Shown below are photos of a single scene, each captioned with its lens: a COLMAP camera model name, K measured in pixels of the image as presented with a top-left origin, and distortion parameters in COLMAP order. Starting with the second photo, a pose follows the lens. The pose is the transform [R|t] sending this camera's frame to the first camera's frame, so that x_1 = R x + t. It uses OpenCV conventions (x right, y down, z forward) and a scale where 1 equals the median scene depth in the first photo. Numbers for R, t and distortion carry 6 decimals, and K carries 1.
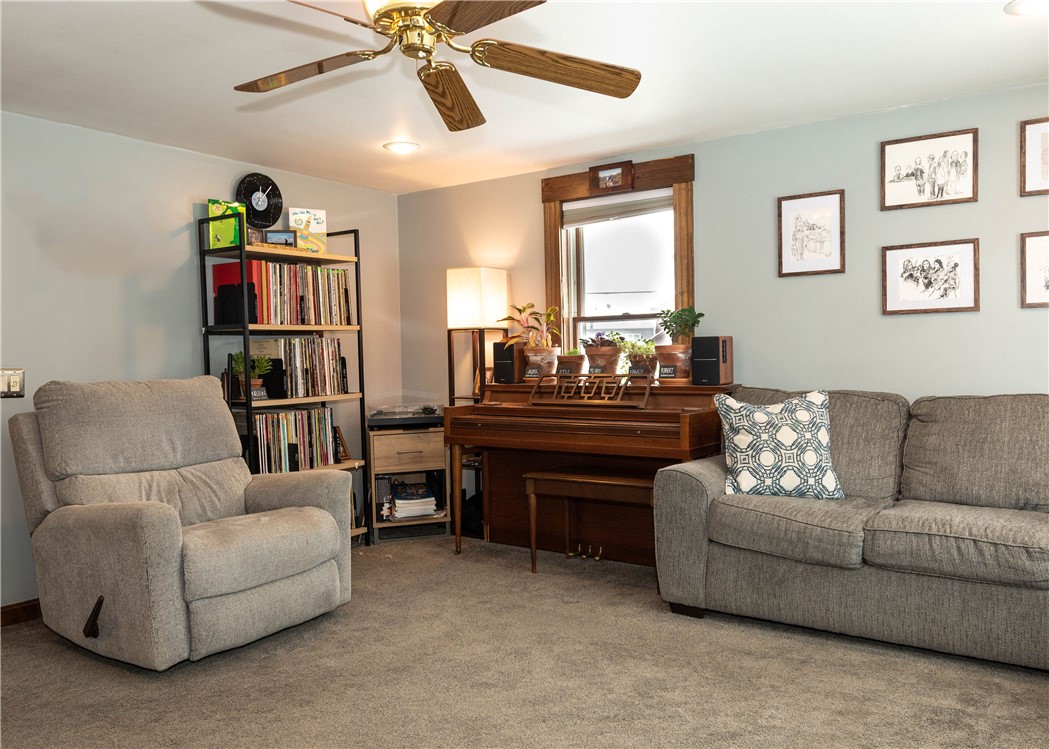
lens RADIAL K [[789.4, 0, 528.2], [0, 789.4, 377.3], [0, 0, 1]] dist [0.038210, -0.034550]
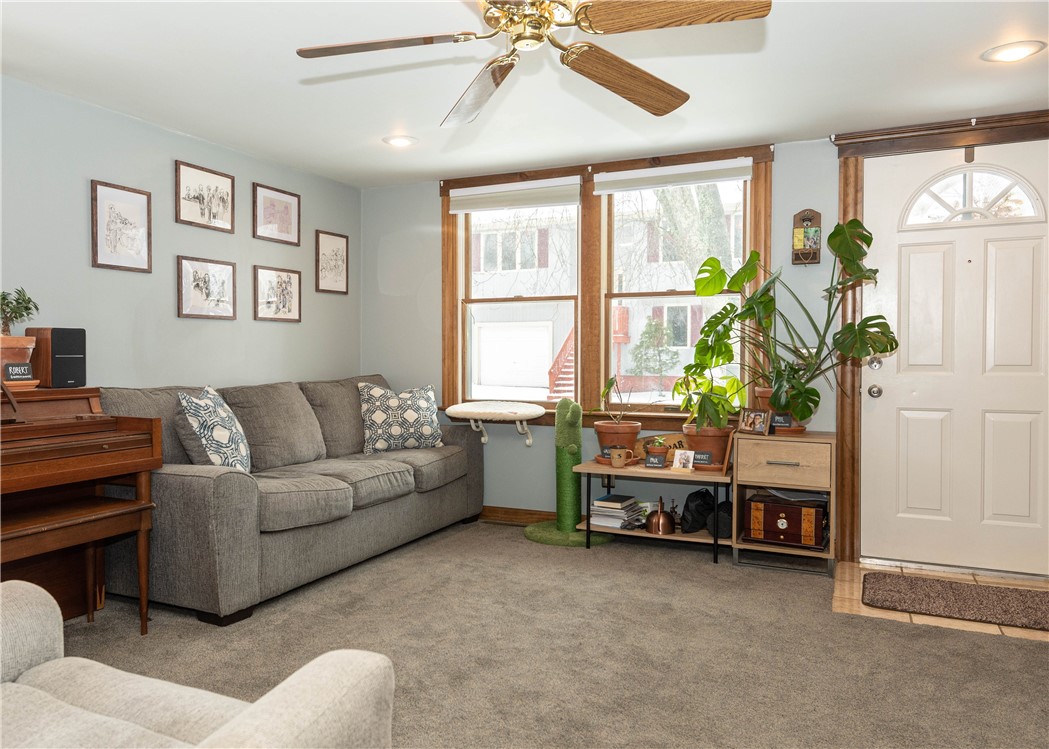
lens RADIAL K [[731.4, 0, 523.0], [0, 731.4, 374.7], [0, 0, 1]] dist [-0.005100, -0.003273]
pose [[-0.161930, -0.020587, 0.986587, -0.653918], [0.020760, 0.999490, 0.024263, -0.013492], [-0.986584, 0.024411, -0.161420, 0.714399]]
